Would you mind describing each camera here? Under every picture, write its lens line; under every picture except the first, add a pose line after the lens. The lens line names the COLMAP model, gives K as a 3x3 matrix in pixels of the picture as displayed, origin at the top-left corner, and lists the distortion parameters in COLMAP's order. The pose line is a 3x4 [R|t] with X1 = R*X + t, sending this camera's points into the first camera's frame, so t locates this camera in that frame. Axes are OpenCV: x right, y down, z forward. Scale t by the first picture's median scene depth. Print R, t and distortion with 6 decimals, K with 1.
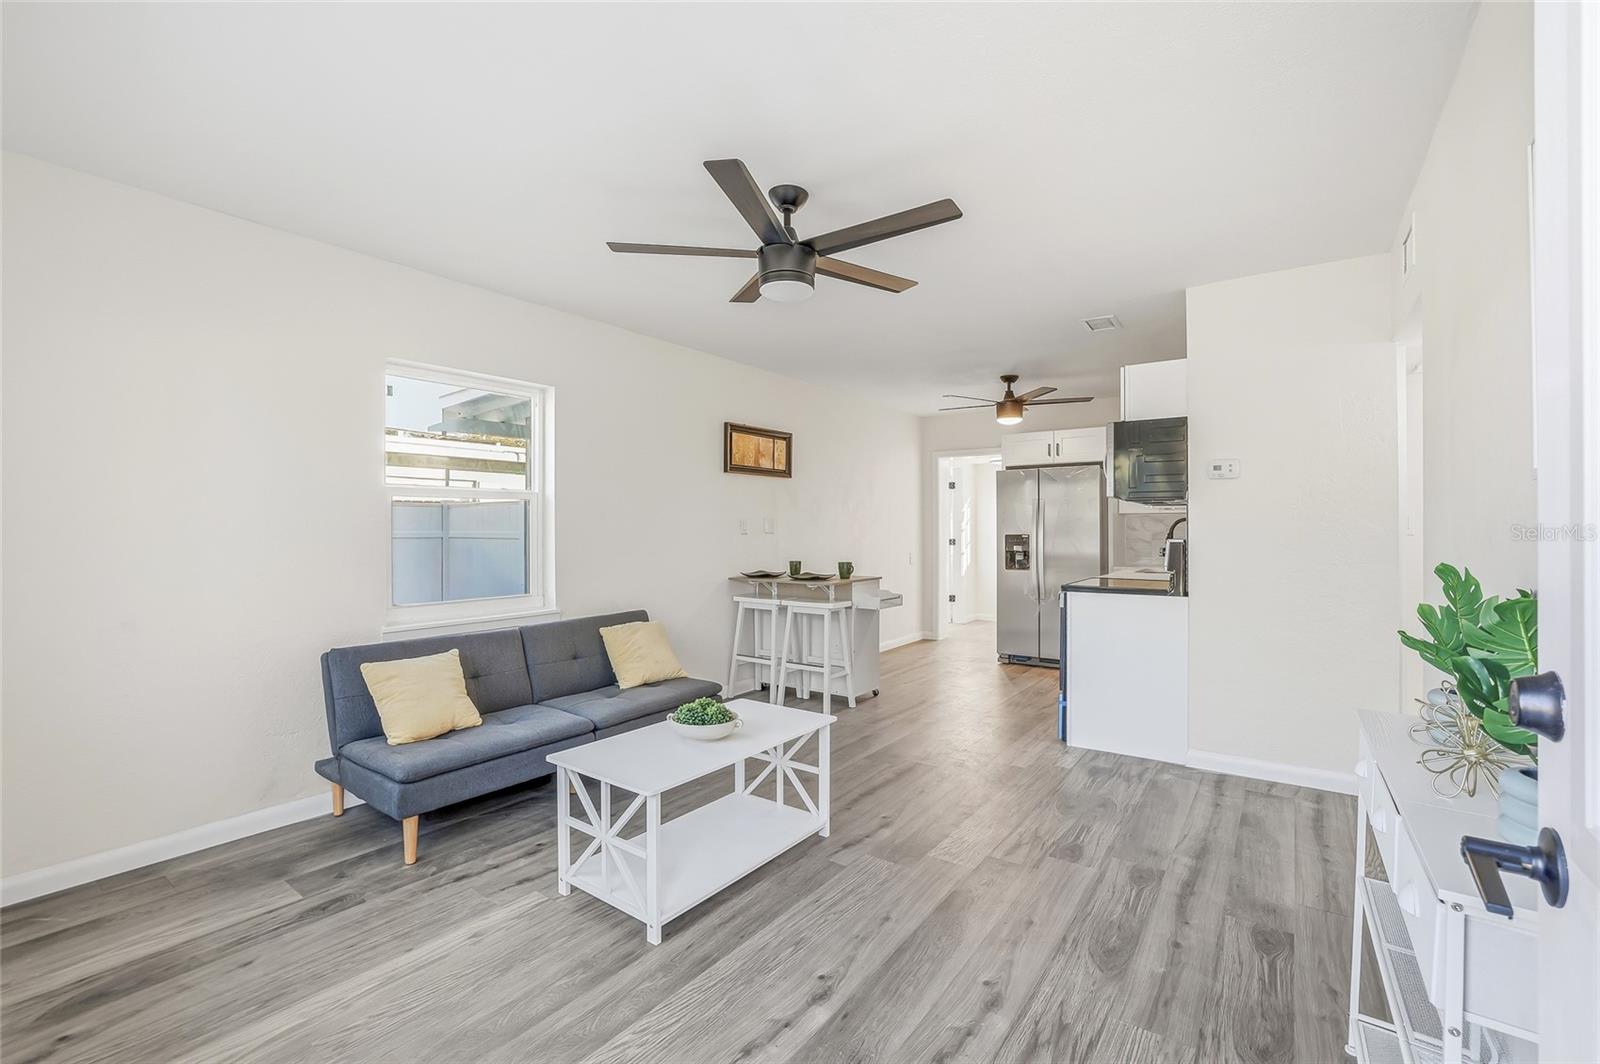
lens RADIAL K [[680.9, 0, 800.0], [0, 680.9, 532.0], [0, 0, 1]] dist [-0.018937, 0.000062]
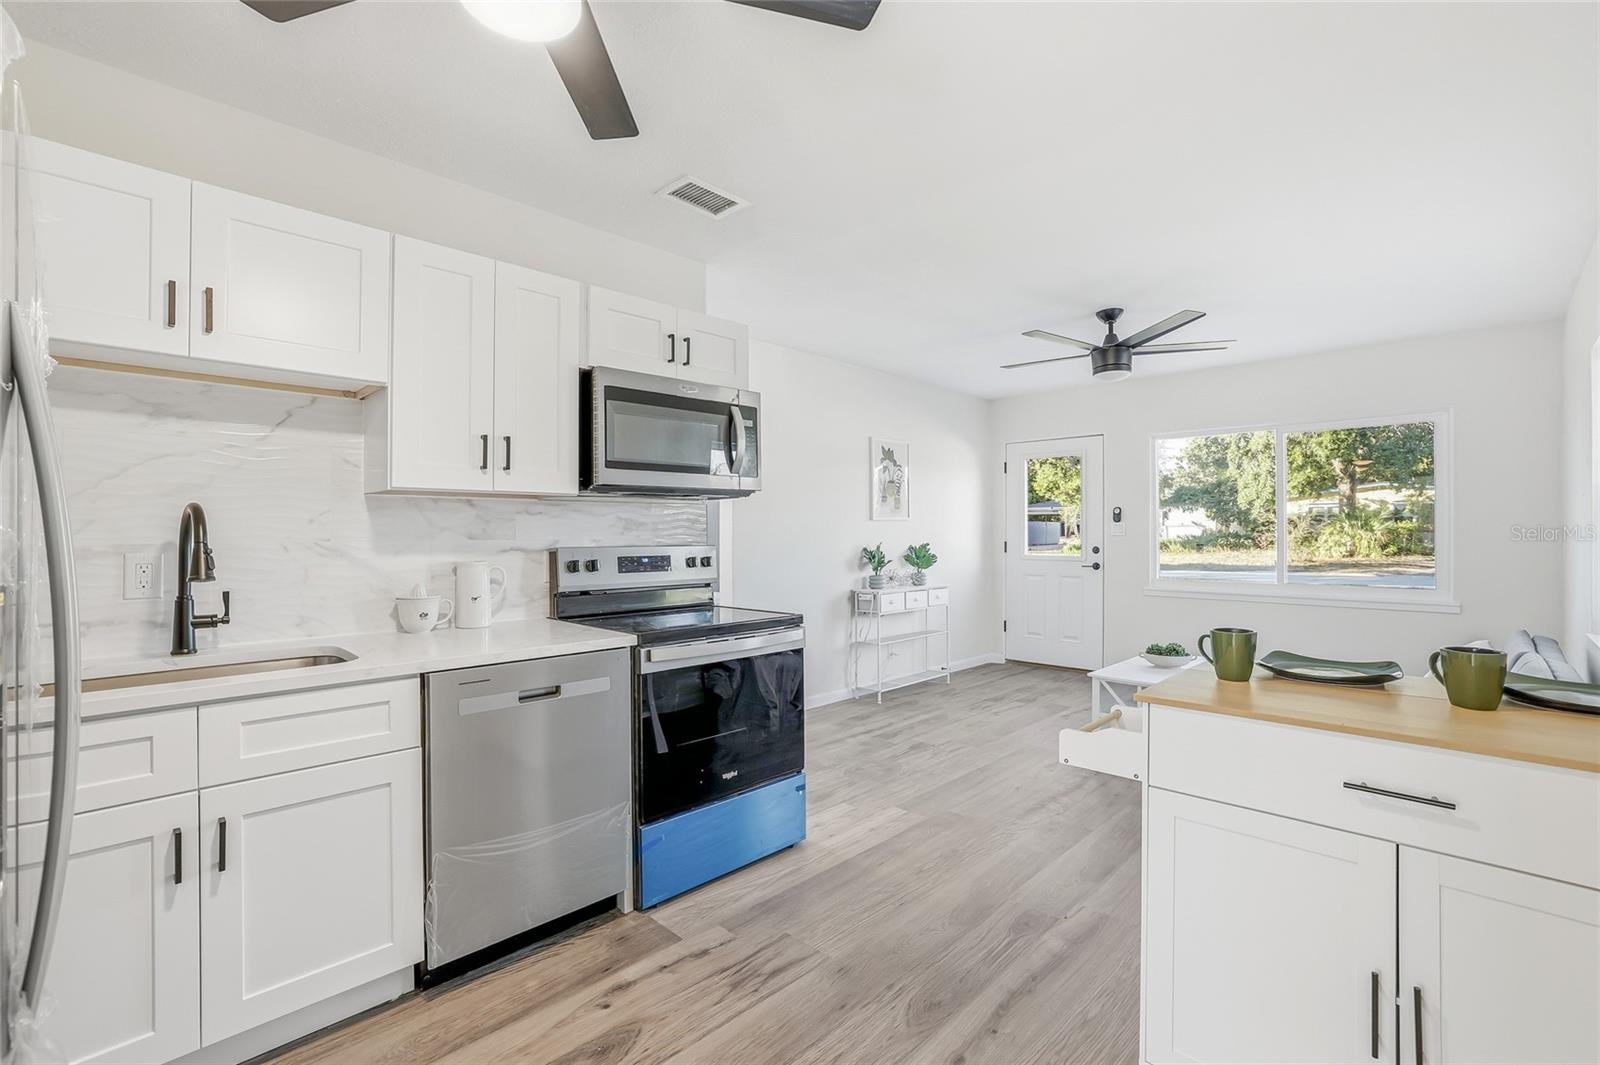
lens RADIAL K [[710.3, 0, 800.0], [0, 710.3, 532.5], [0, 0, 1]] dist [-0.017001, -0.000003]
pose [[-0.989049, -0.001537, 0.147580, 0.375079], [-0.001344, 0.999998, 0.001411, -0.005101], [-0.147582, 0.001197, -0.989049, 2.266733]]
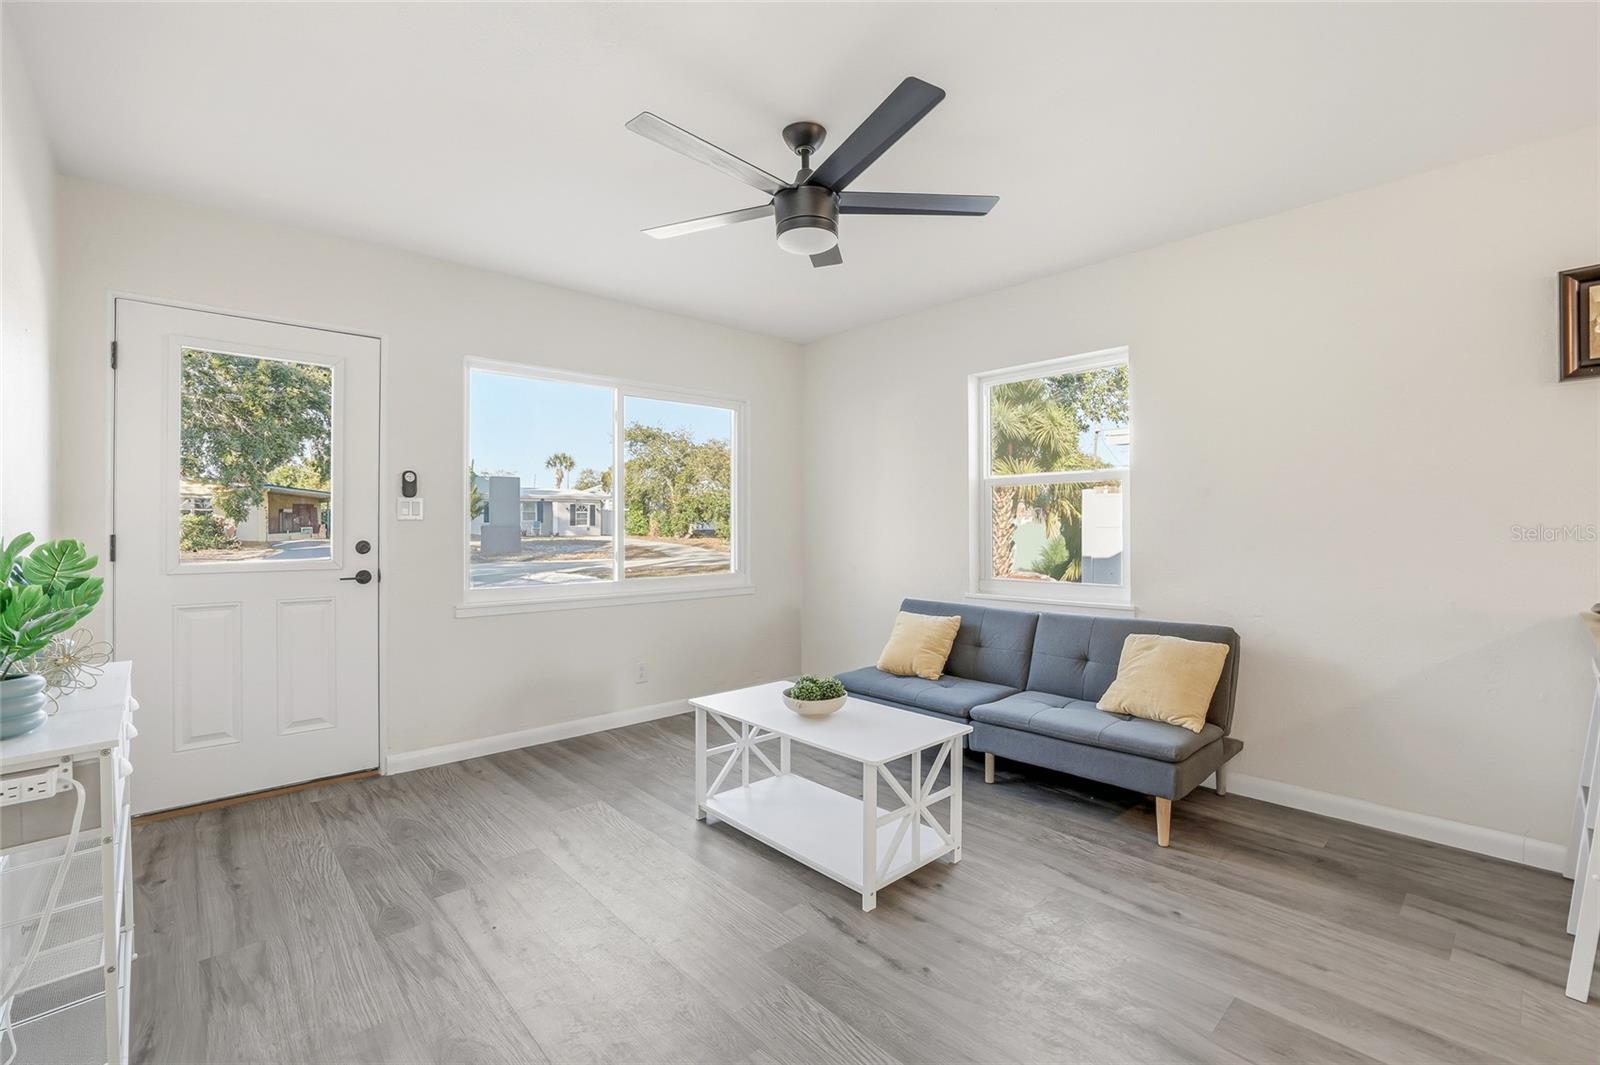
lens RADIAL K [[680.9, 0, 800.0], [0, 680.9, 532.5], [0, 0, 1]] dist [-0.018937, 0.000062]
pose [[-0.193664, 0.009847, -0.981018, 0.735154], [0.002543, 0.999951, 0.009535, 0.015376], [0.981065, -0.000648, -0.193680, 0.990384]]
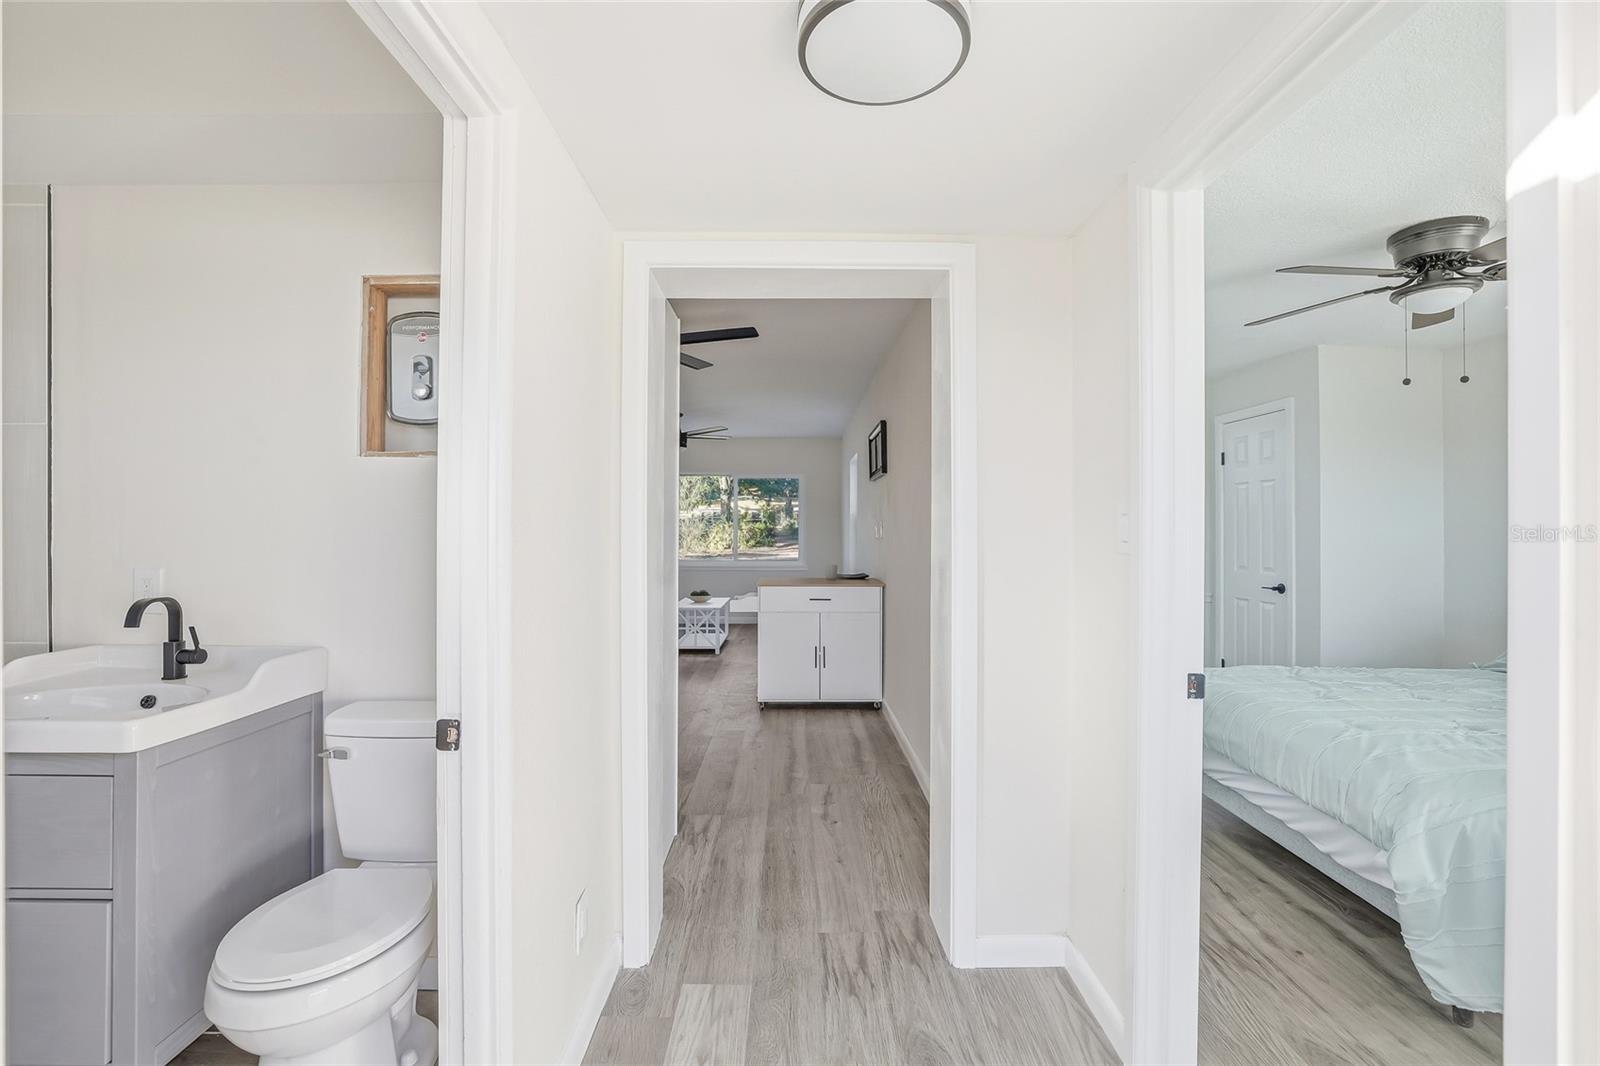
lens RADIAL K [[710.3, 0, 800.0], [0, 710.3, 533.0], [0, 0, 1]] dist [-0.017001, -0.000003]
pose [[-0.806166, 0.003047, -0.591682, 1.097839], [0.001315, 0.999993, 0.003359, -0.006391], [0.591688, 0.001930, -0.806165, 3.103866]]
